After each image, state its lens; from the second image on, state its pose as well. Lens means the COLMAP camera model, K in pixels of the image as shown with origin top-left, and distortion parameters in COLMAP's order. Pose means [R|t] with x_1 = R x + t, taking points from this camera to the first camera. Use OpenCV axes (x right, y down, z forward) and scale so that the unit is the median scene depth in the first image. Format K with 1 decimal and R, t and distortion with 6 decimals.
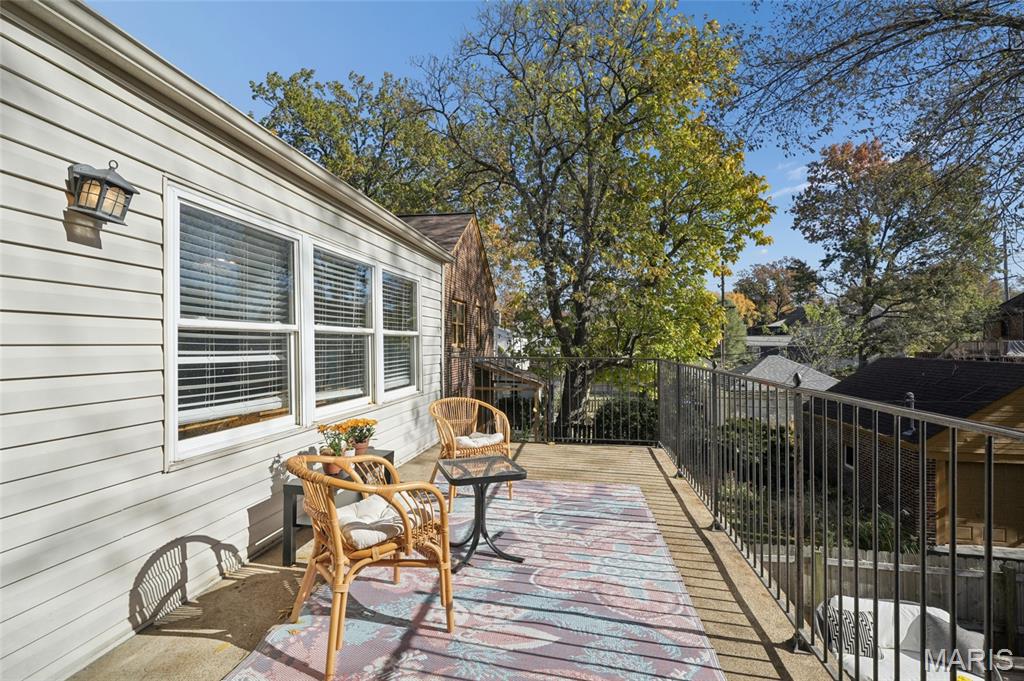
lens RADIAL K [[468.6, 0, 512.0], [0, 468.6, 340.5], [0, 0, 1]] dist [0.000360, 0.000106]
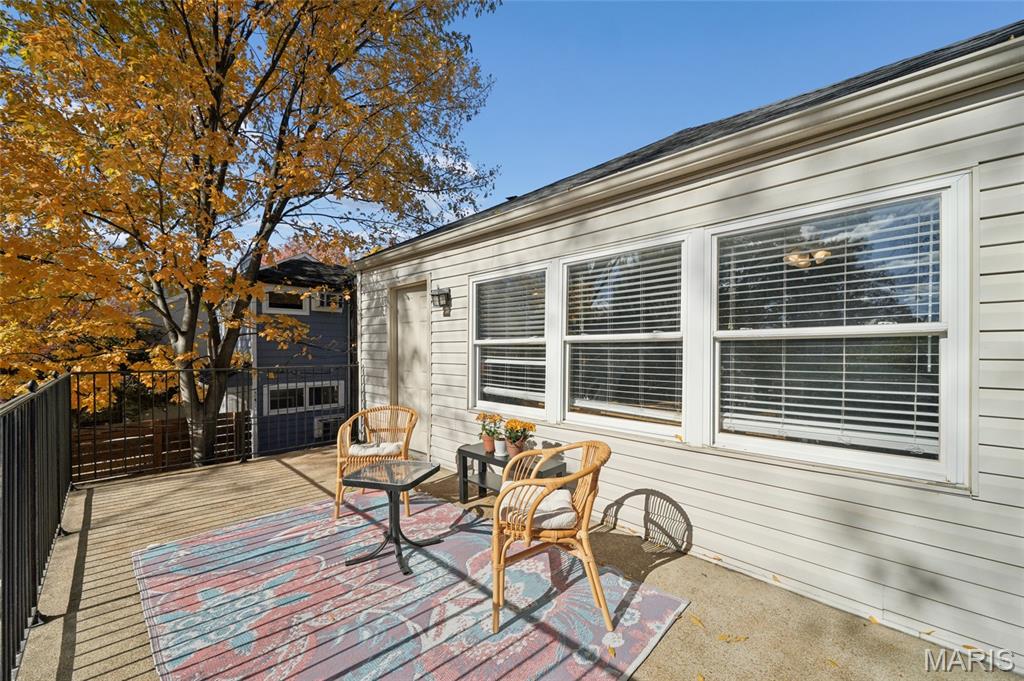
lens RADIAL K [[386.2, 0, 511.3], [0, 386.2, 353.5], [0, 0, 1]] dist [-0.000790, -0.000081]
pose [[-0.567809, 0.010004, -0.823100, 0.493675], [0.006964, 0.999949, 0.007349, -0.000874], [0.823131, -0.001559, -0.567849, 1.713190]]
